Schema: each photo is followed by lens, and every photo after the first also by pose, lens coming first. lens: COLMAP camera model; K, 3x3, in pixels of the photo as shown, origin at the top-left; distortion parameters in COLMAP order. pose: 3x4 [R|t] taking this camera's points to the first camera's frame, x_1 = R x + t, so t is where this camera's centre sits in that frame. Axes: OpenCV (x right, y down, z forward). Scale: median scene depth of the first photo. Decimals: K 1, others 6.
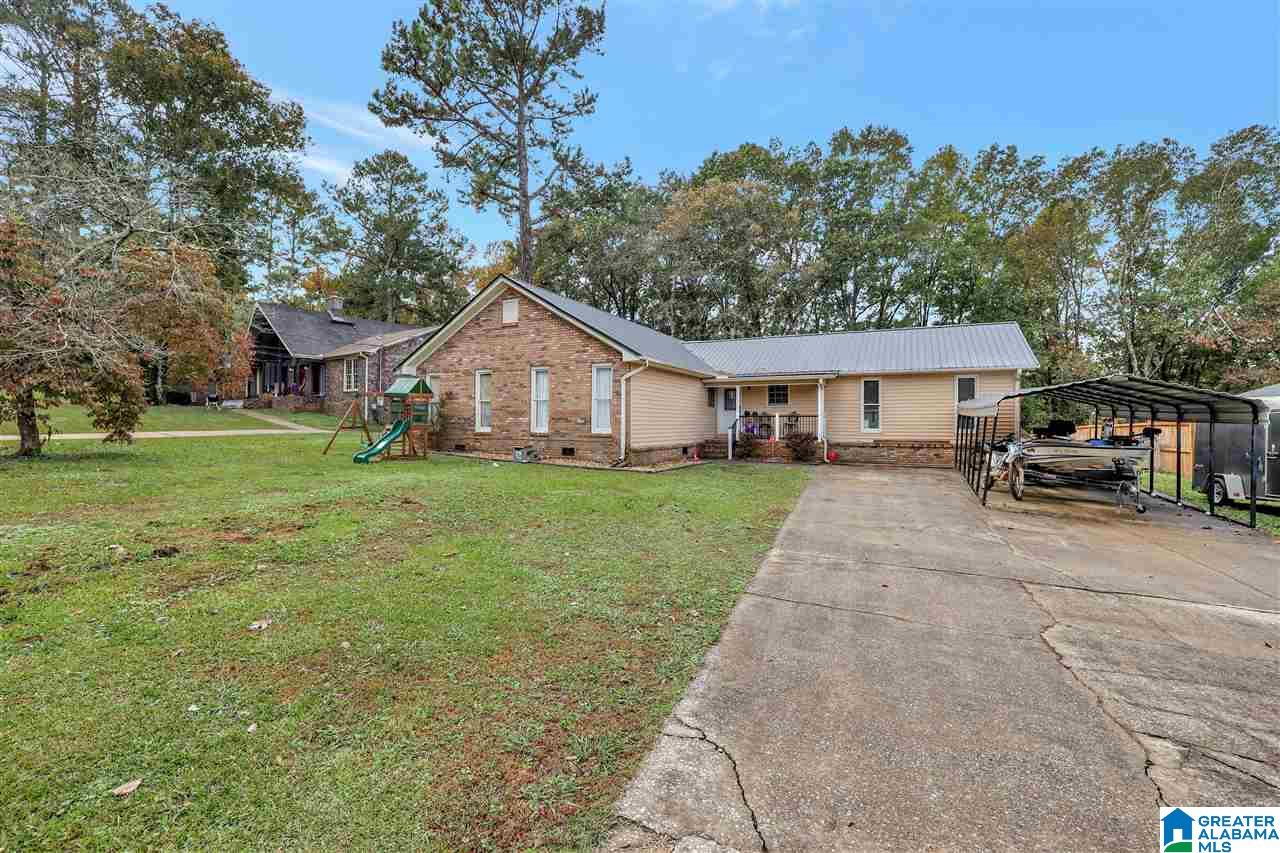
lens RADIAL K [[569.0, 0, 640.0], [0, 569.0, 426.5], [0, 0, 1]] dist [-0.022937, 0.014797]
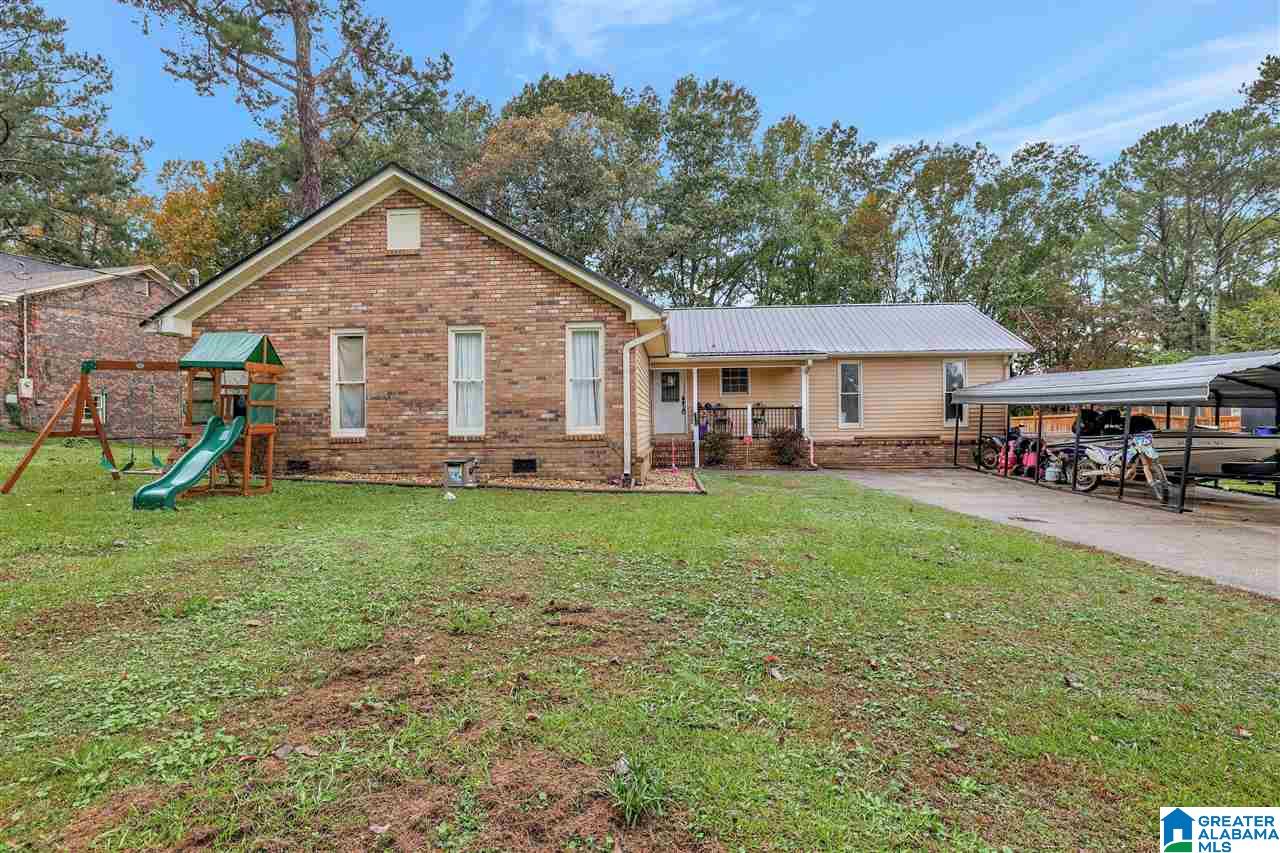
lens RADIAL K [[660.0, 0, 640.0], [0, 660.0, 426.5], [0, 0, 1]] dist [-0.001551, 0.012954]
pose [[0.924532, -0.014426, 0.380831, -0.238935], [0.014722, 0.999889, 0.002136, 0.002100], [-0.380820, 0.003632, 0.924642, 0.249375]]
